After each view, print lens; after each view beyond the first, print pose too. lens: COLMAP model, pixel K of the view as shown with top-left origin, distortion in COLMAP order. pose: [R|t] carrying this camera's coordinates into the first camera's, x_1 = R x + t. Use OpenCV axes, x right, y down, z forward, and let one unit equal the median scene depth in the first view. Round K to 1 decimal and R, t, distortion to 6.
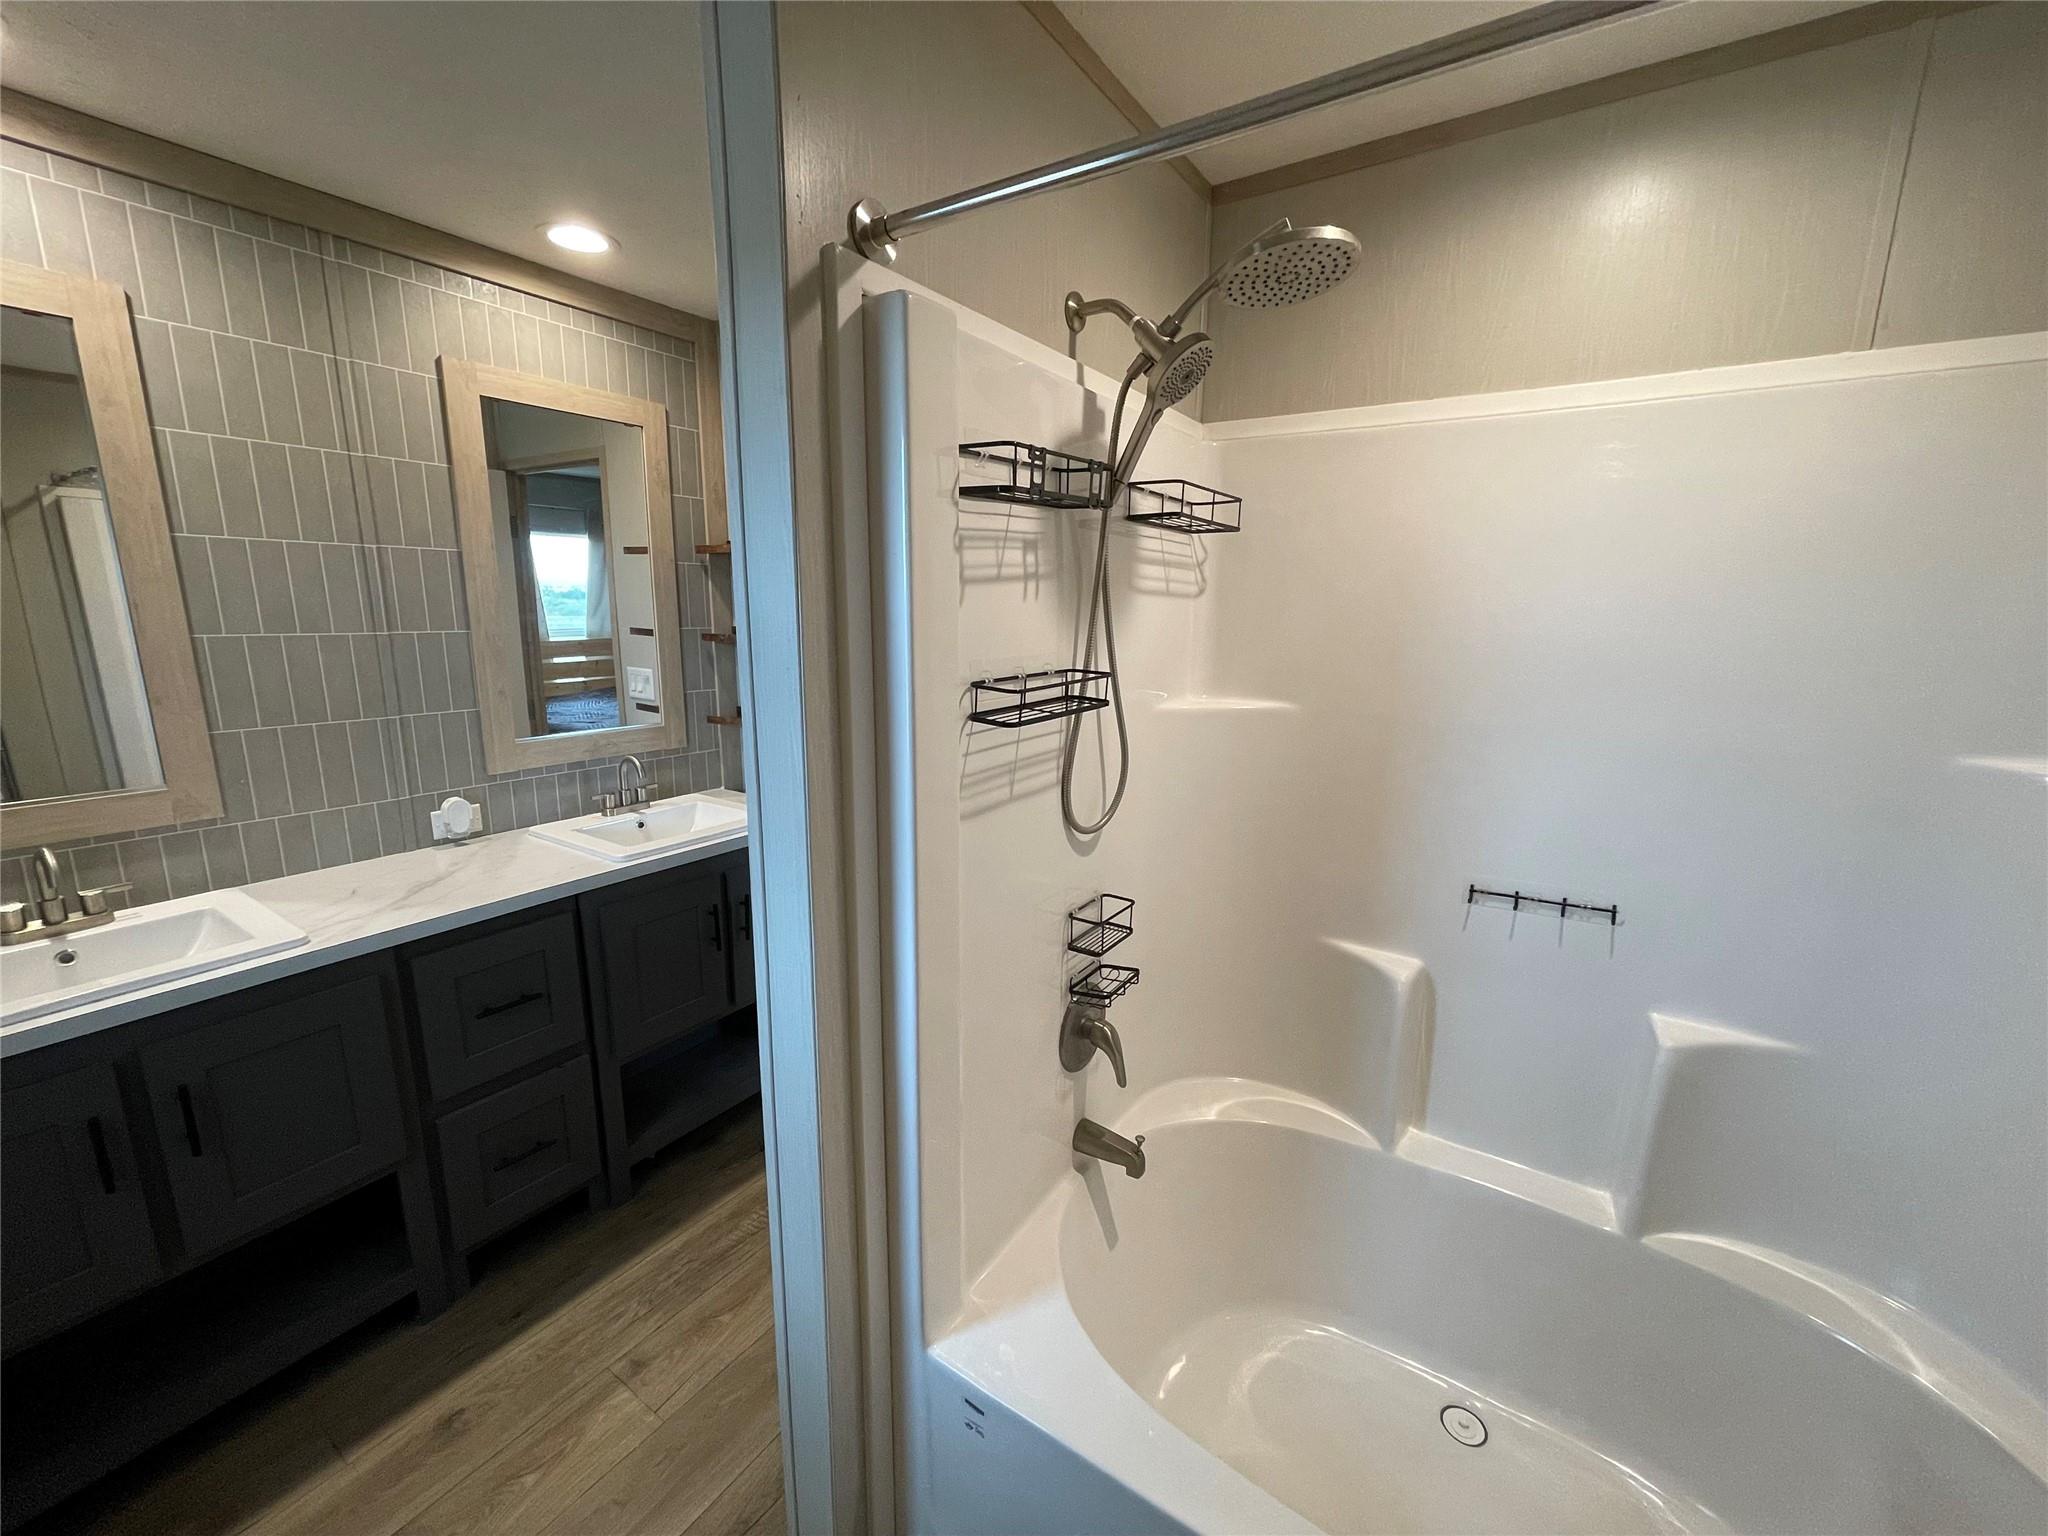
lens RADIAL K [[824.6, 0, 1022.7], [0, 824.6, 769.5], [0, 0, 1]] dist [-0.004192, 0.001796]
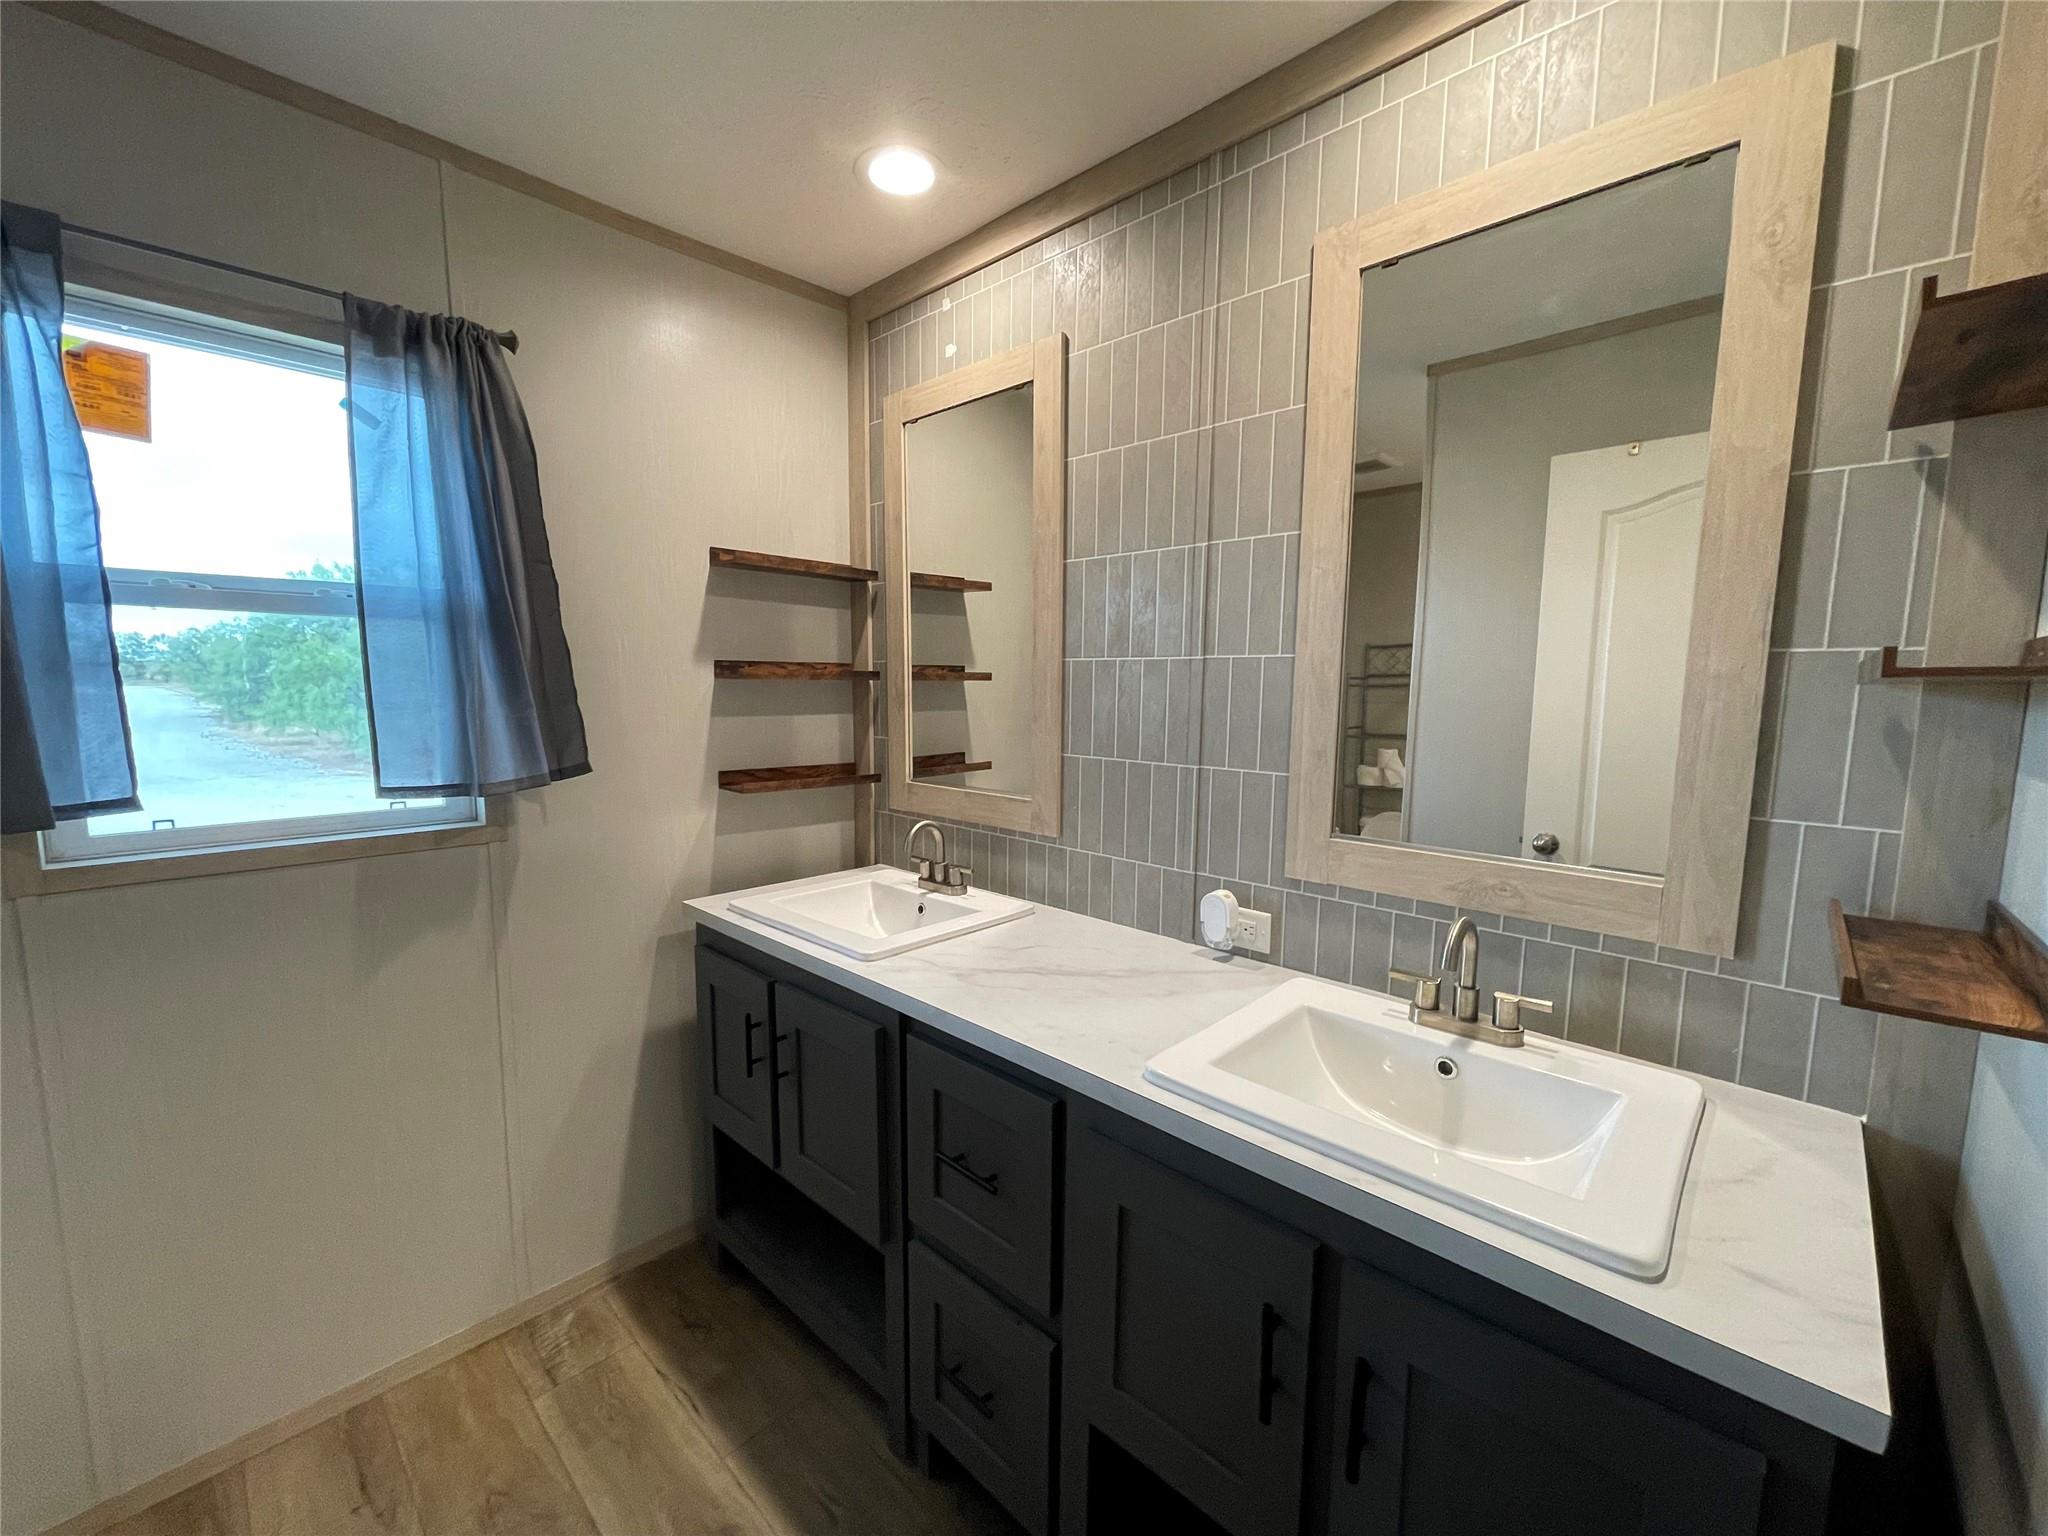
lens RADIAL K [[824.6, 0, 1024.4], [0, 824.6, 776.7], [0, 0, 1]] dist [-0.004192, 0.001796]
pose [[-0.170477, 0.096991, -0.980576, 0.019415], [-0.206097, 0.969623, 0.131739, -0.145559], [0.963567, 0.224552, -0.145309, 1.135727]]
